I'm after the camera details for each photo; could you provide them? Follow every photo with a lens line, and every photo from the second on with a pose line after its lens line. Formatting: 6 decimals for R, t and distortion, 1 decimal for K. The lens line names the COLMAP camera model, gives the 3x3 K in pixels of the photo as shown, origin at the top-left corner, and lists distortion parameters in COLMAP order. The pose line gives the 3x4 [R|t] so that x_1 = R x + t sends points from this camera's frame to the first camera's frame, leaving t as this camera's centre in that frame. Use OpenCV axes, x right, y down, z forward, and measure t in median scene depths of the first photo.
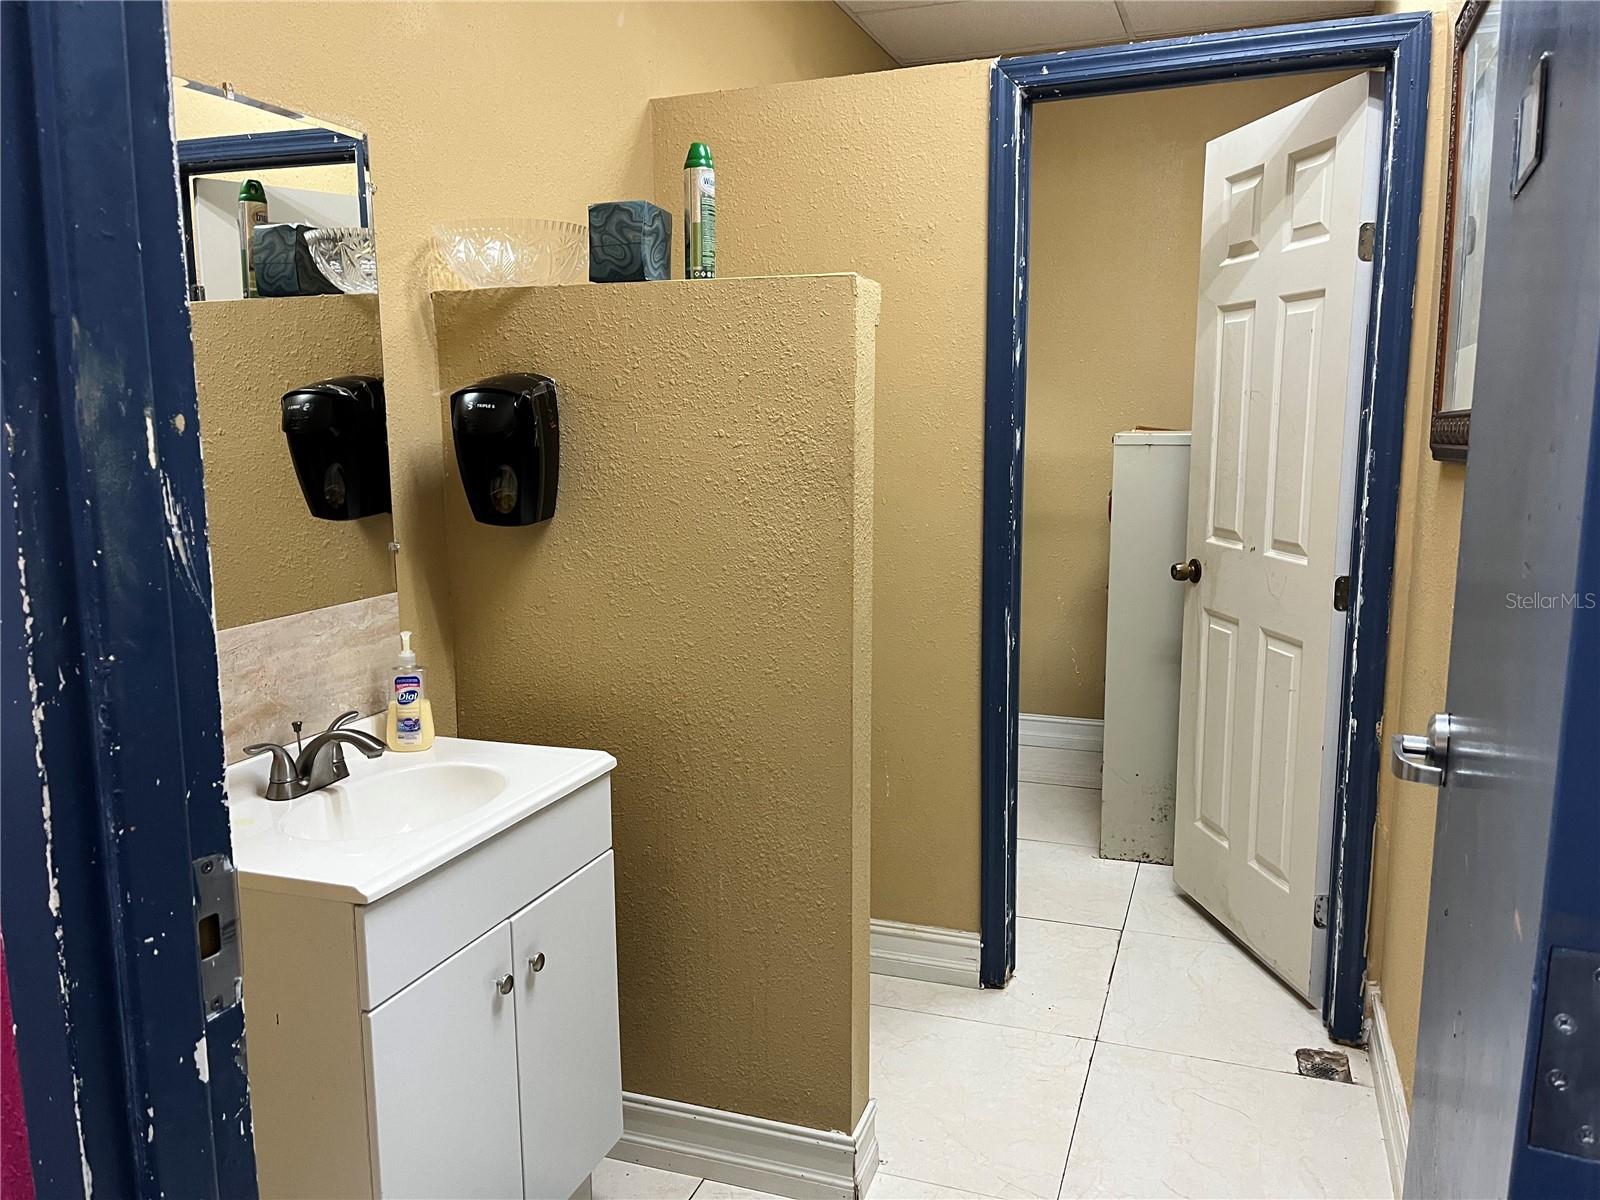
lens RADIAL K [[1224.1, 0, 797.4], [0, 1224.1, 599.3], [0, 0, 1]] dist [0.006136, 0.001245]
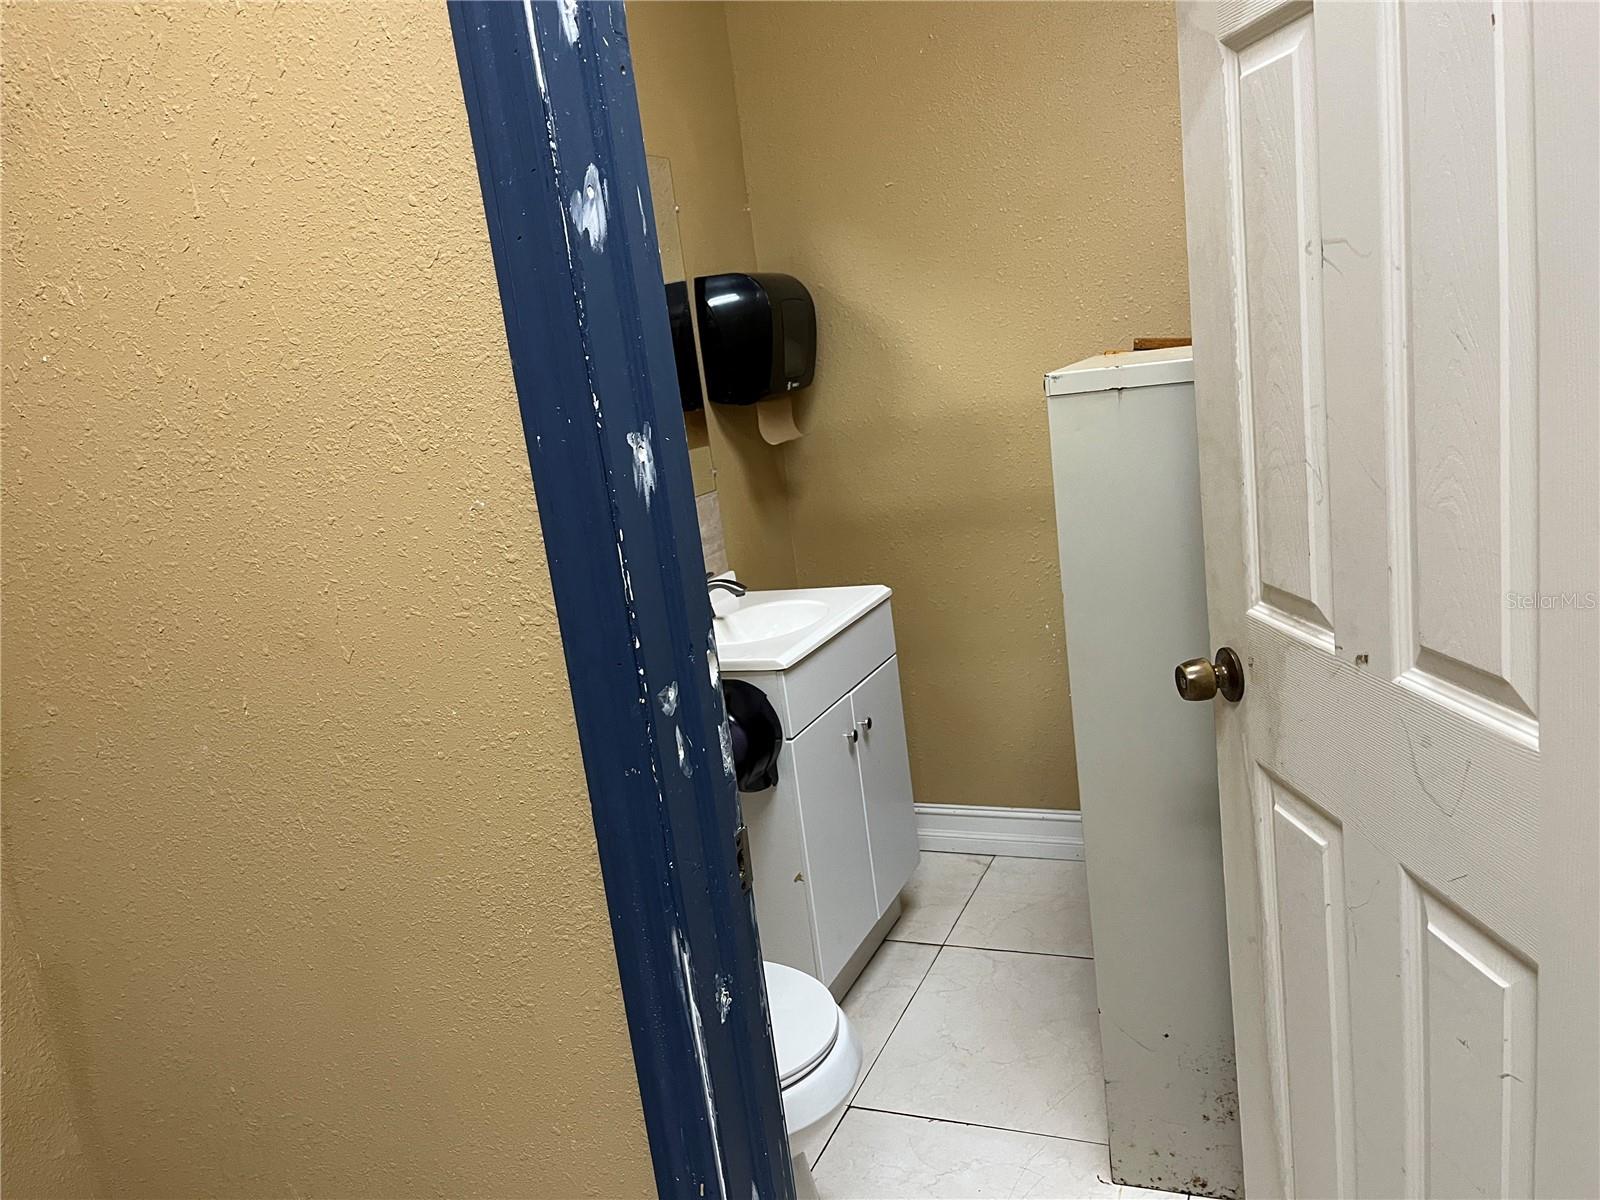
lens RADIAL K [[1224.1, 0, 803.9], [0, 1224.1, 601.2], [0, 0, 1]] dist [0.006136, 0.001245]
pose [[0.991287, -0.104417, -0.080289, 0.217751], [0.108708, 0.992762, 0.051061, -0.090851], [0.074376, -0.059344, 0.995463, 0.571242]]
